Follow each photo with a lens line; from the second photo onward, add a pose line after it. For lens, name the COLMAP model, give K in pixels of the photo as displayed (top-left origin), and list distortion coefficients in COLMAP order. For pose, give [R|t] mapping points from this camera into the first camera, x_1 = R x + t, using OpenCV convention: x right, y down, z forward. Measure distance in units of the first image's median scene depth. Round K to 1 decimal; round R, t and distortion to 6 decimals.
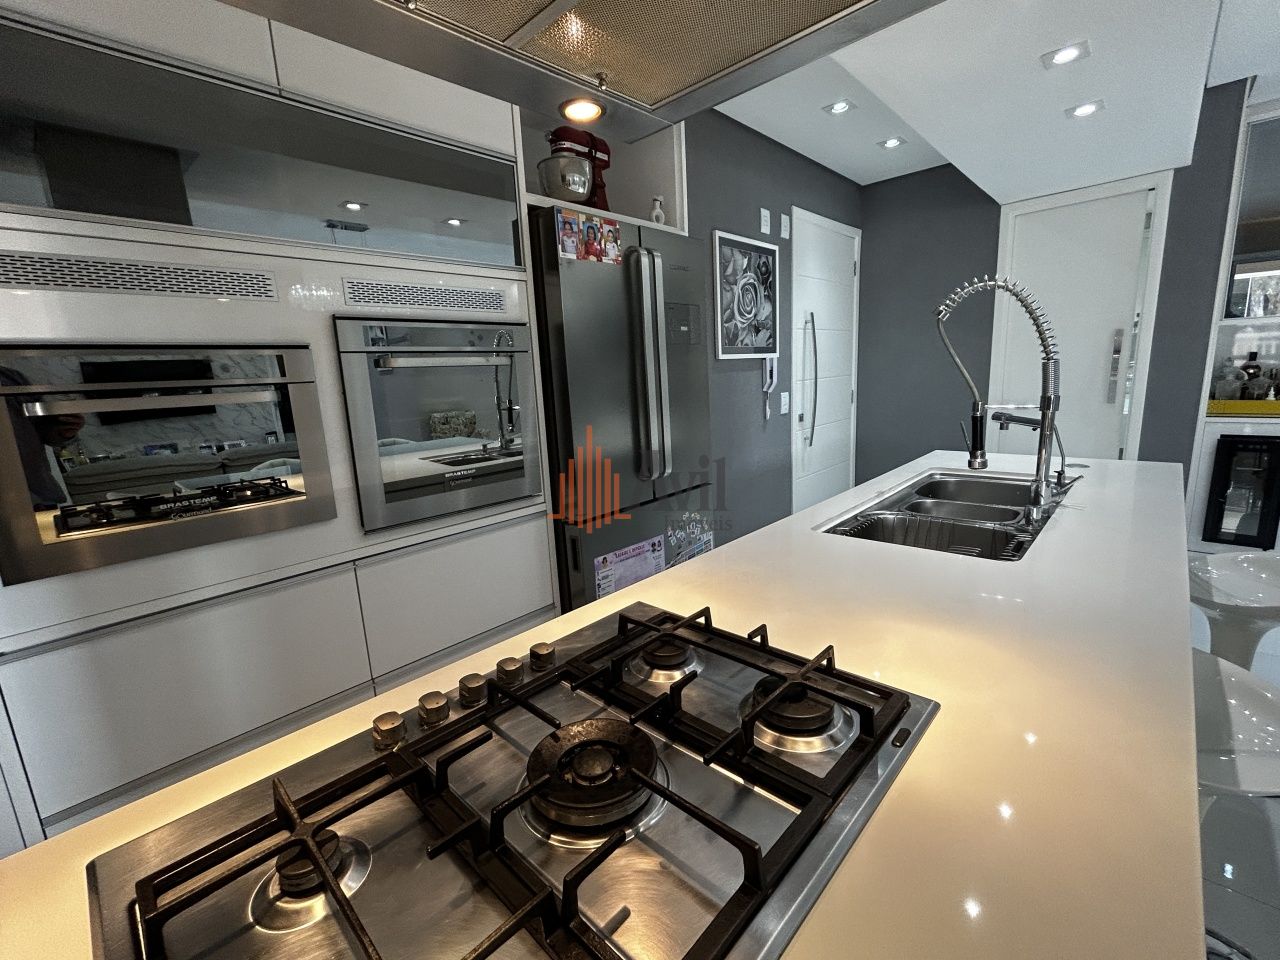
lens RADIAL K [[551.1, 0, 638.1], [0, 551.1, 483.5], [0, 0, 1]] dist [-0.007063, 0.003449]
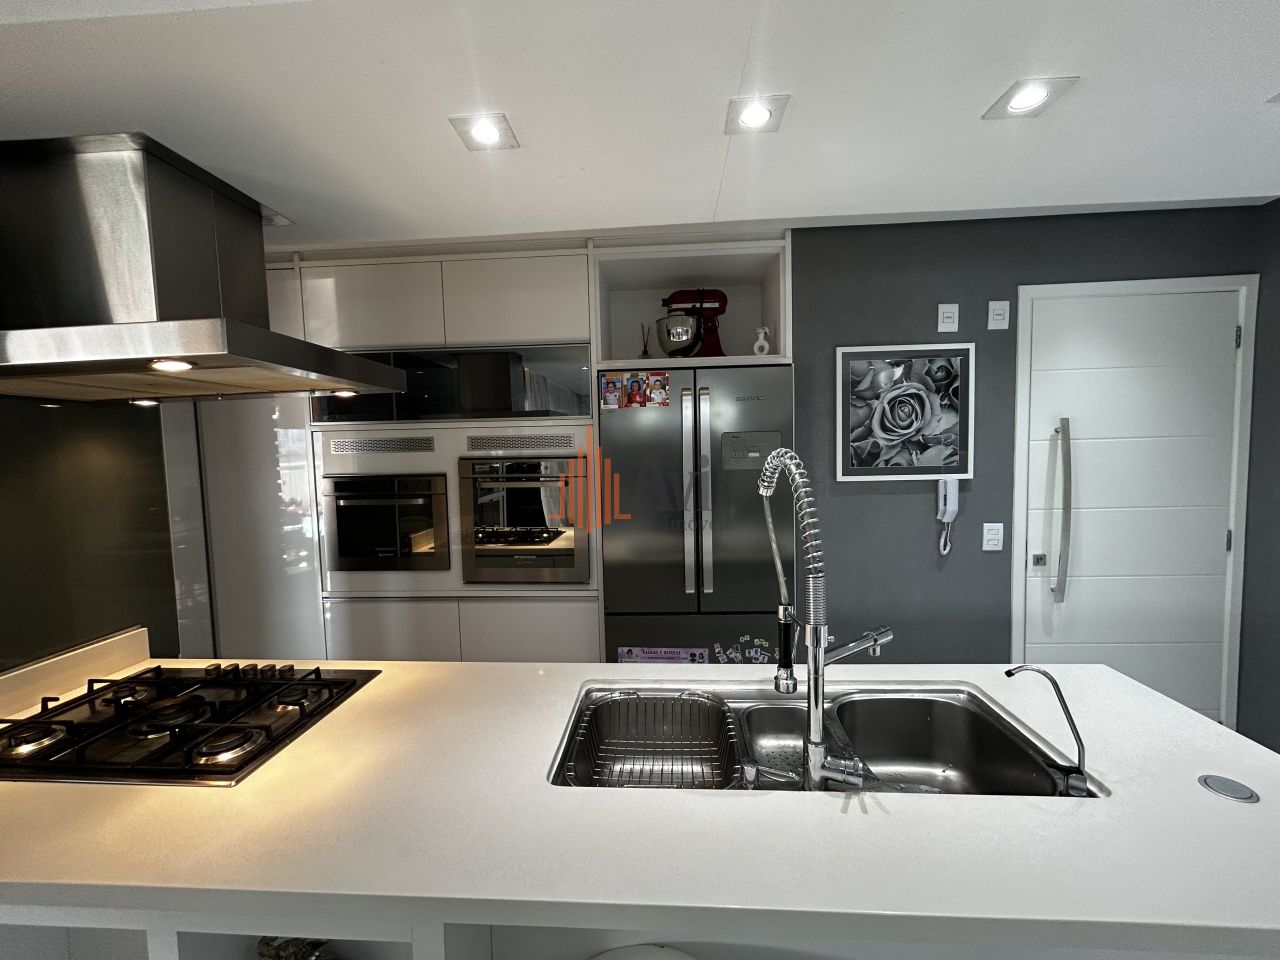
lens RADIAL K [[516.0, 0, 641.1], [0, 516.0, 478.7], [0, 0, 1]] dist [-0.004520, 0.000834]
pose [[0.637431, 0.086475, -0.765639, 0.592202], [-0.160906, 0.986713, -0.022518, -0.158047], [0.753519, 0.137550, 0.642876, 0.203112]]
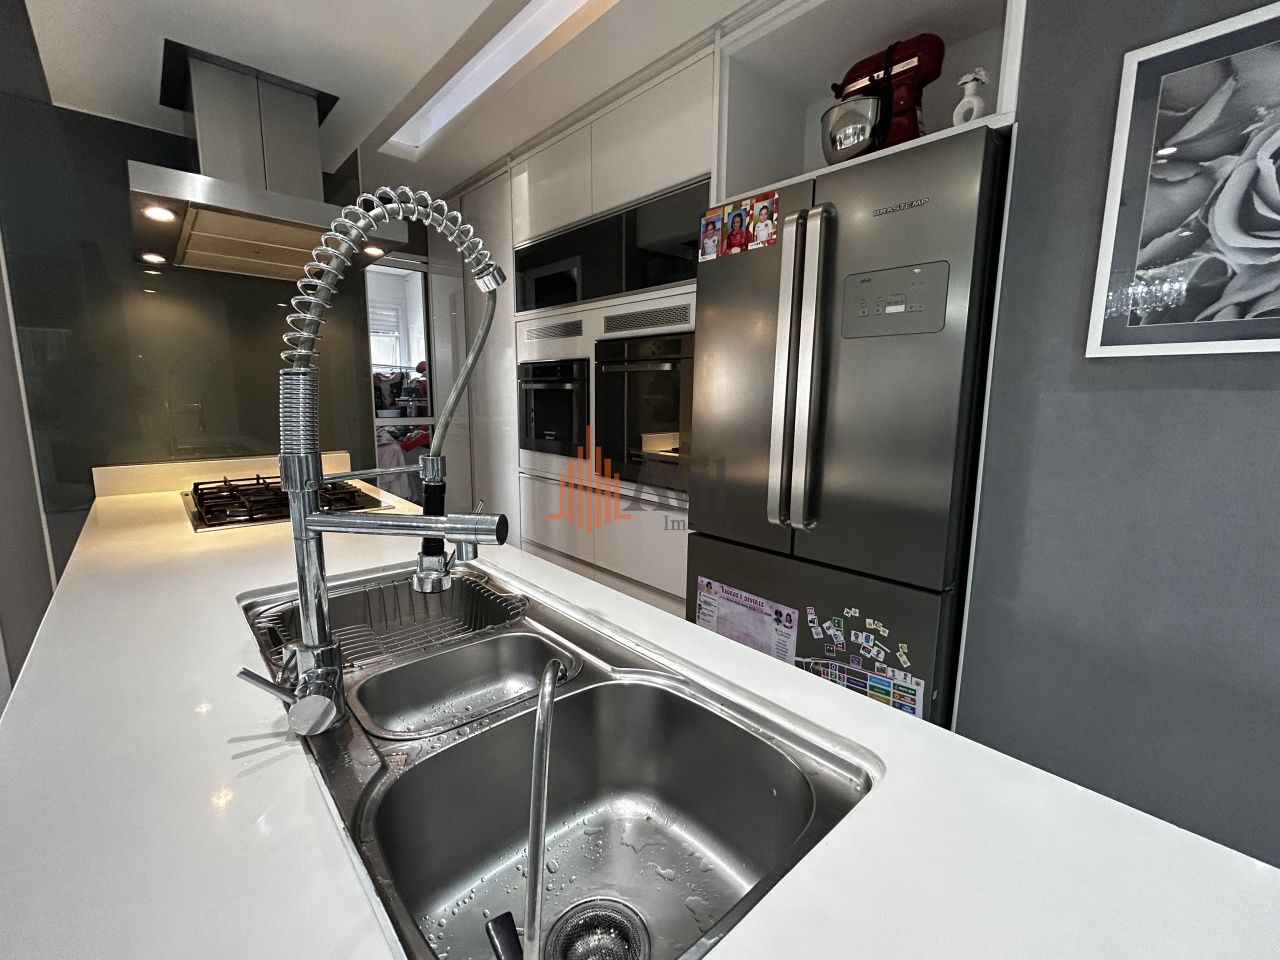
lens RADIAL K [[551.1, 0, 643.8], [0, 551.1, 478.1], [0, 0, 1]] dist [-0.007063, 0.003449]
pose [[-0.078721, 0.199111, -0.976810, 0.618459], [-0.204861, 0.955707, 0.211319, -0.153857], [0.975620, 0.216745, -0.034444, 0.689195]]
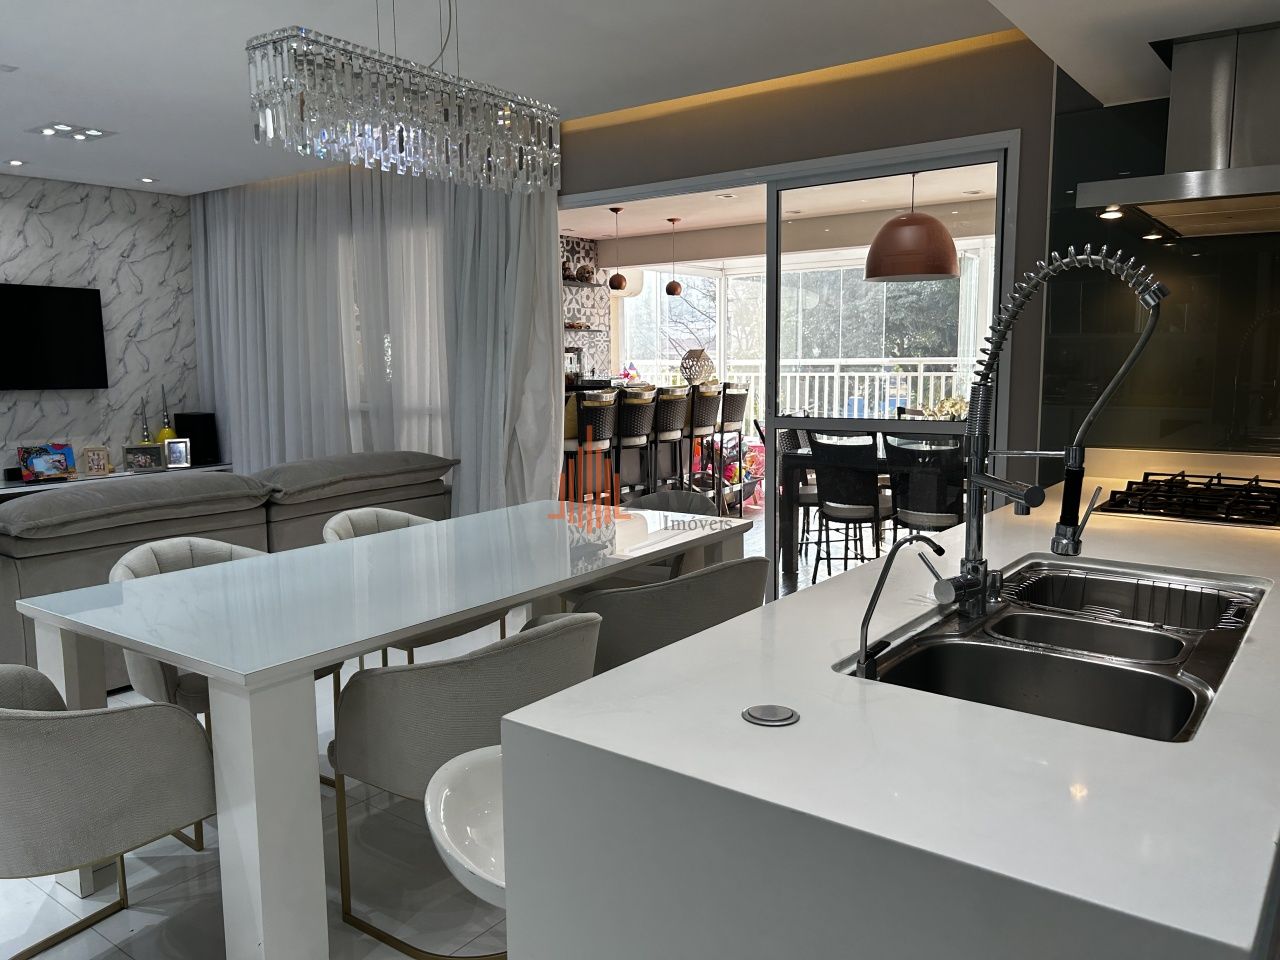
lens RADIAL K [[979.1, 0, 635.2], [0, 979.1, 479.7], [0, 0, 1]] dist [0.040185, -0.030706]
pose [[-0.992447, 0.075392, -0.096774, 0.698939], [0.039883, 0.944301, 0.326656, -0.283894], [0.116011, 0.320329, -0.940176, 1.147560]]
